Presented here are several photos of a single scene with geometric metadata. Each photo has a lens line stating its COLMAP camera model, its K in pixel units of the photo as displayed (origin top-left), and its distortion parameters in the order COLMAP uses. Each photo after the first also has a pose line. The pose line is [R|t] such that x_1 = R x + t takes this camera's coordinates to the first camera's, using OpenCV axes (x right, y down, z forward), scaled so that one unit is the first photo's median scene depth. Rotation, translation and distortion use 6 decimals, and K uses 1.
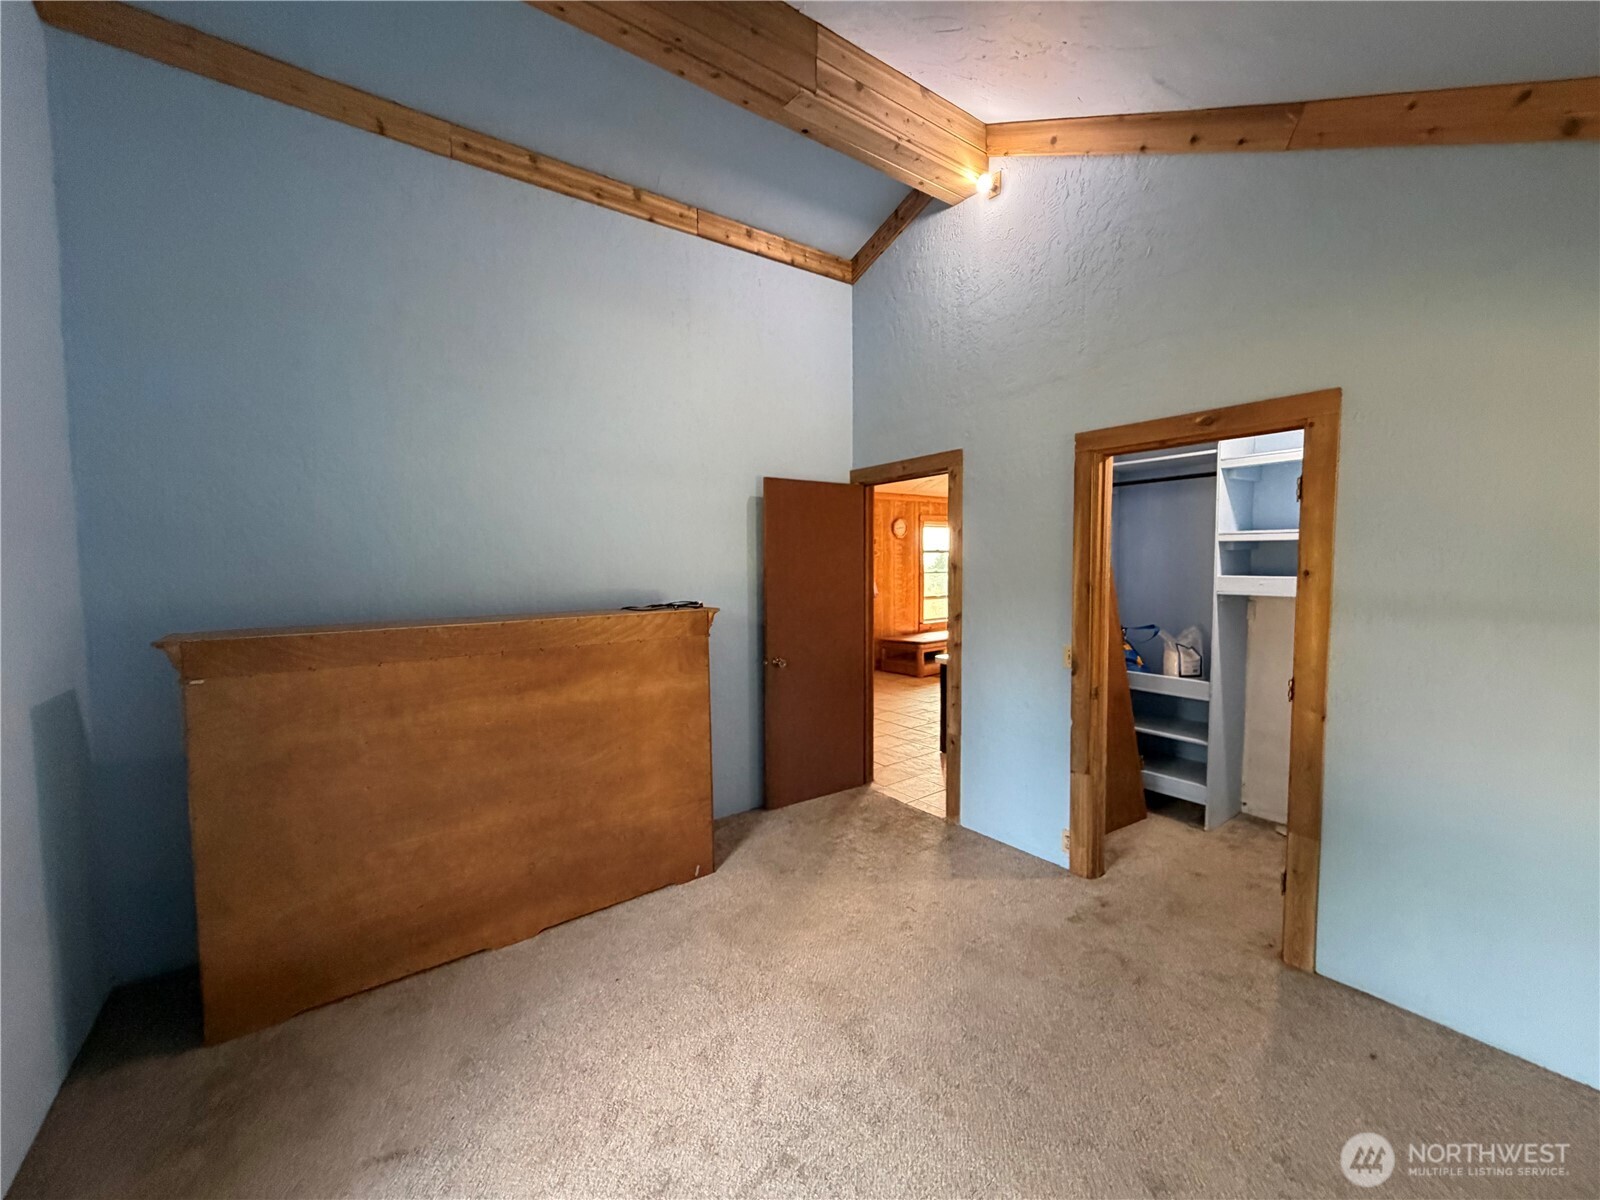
lens RADIAL K [[639.7, 0, 792.1], [0, 639.7, 603.3], [0, 0, 1]] dist [0.000742, 0.000450]
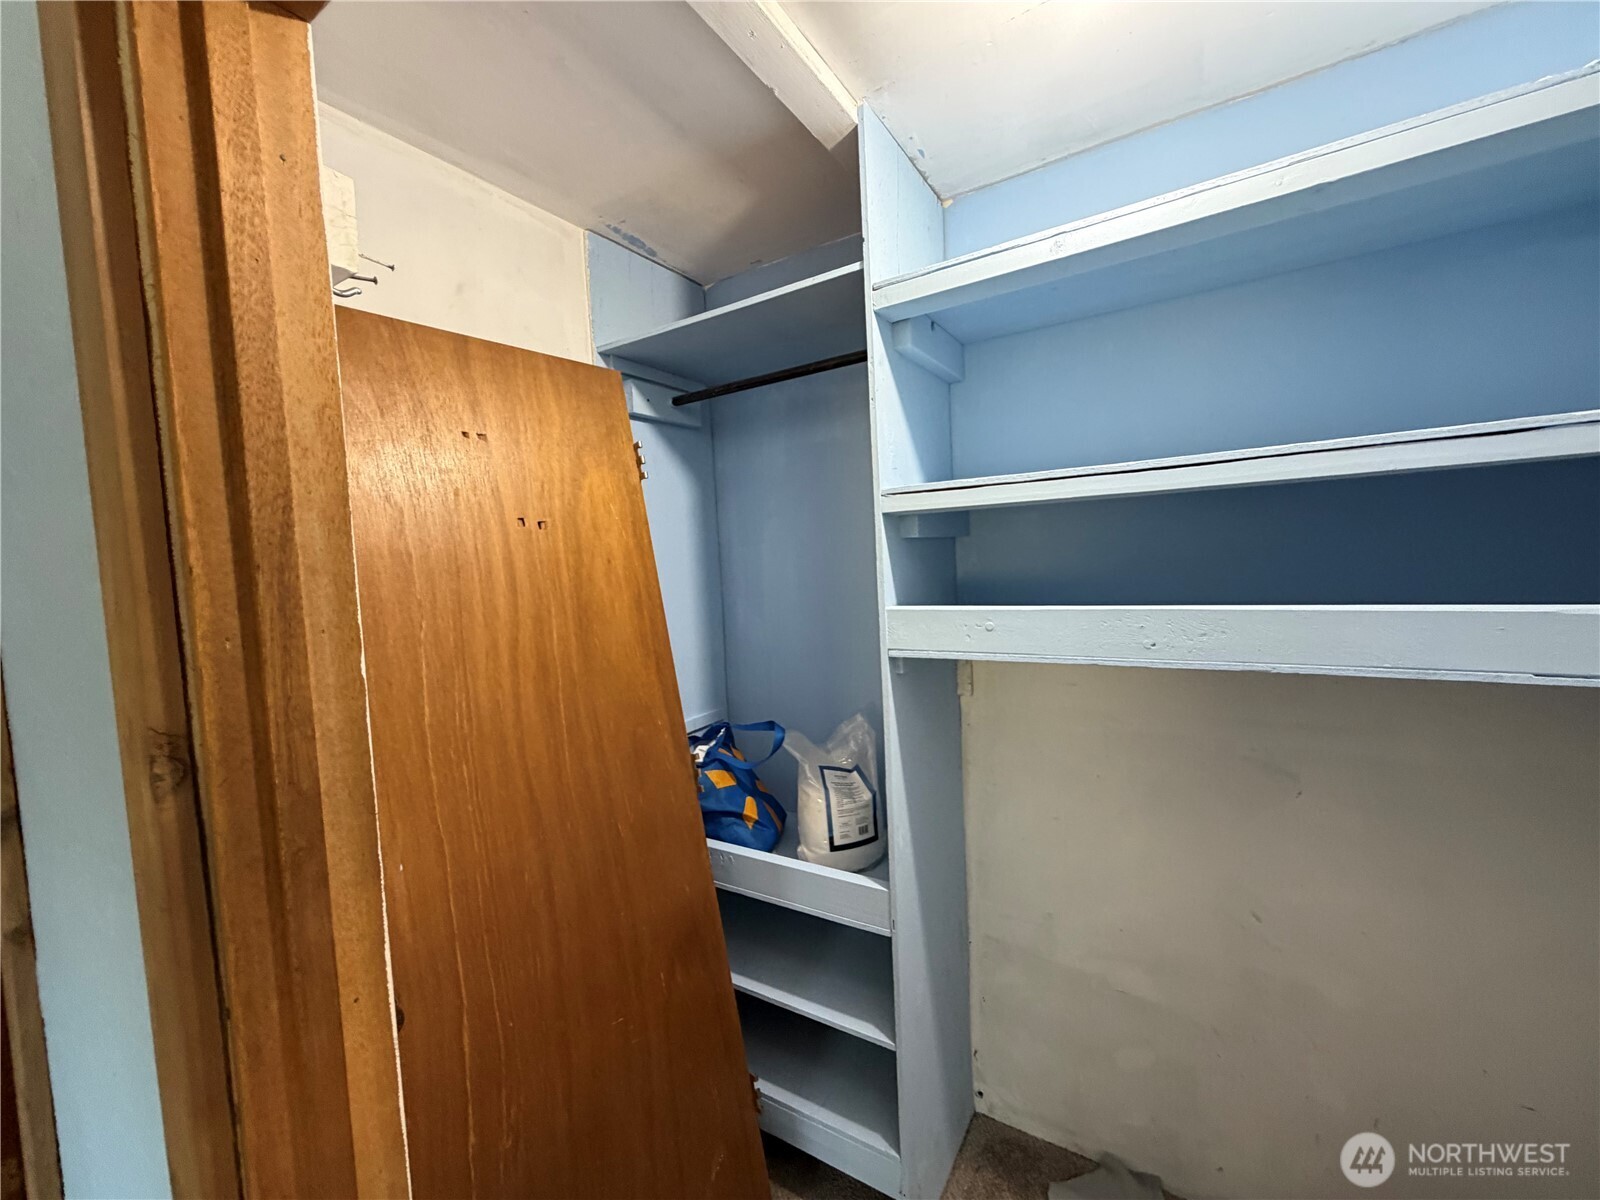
lens RADIAL K [[639.7, 0, 806.6], [0, 639.7, 600.0], [0, 0, 1]] dist [0.000742, 0.000450]
pose [[0.920056, -0.056480, 0.387693, 0.451929], [0.063670, 0.997955, -0.005715, -0.045071], [-0.386578, 0.029943, 0.921771, 0.638586]]
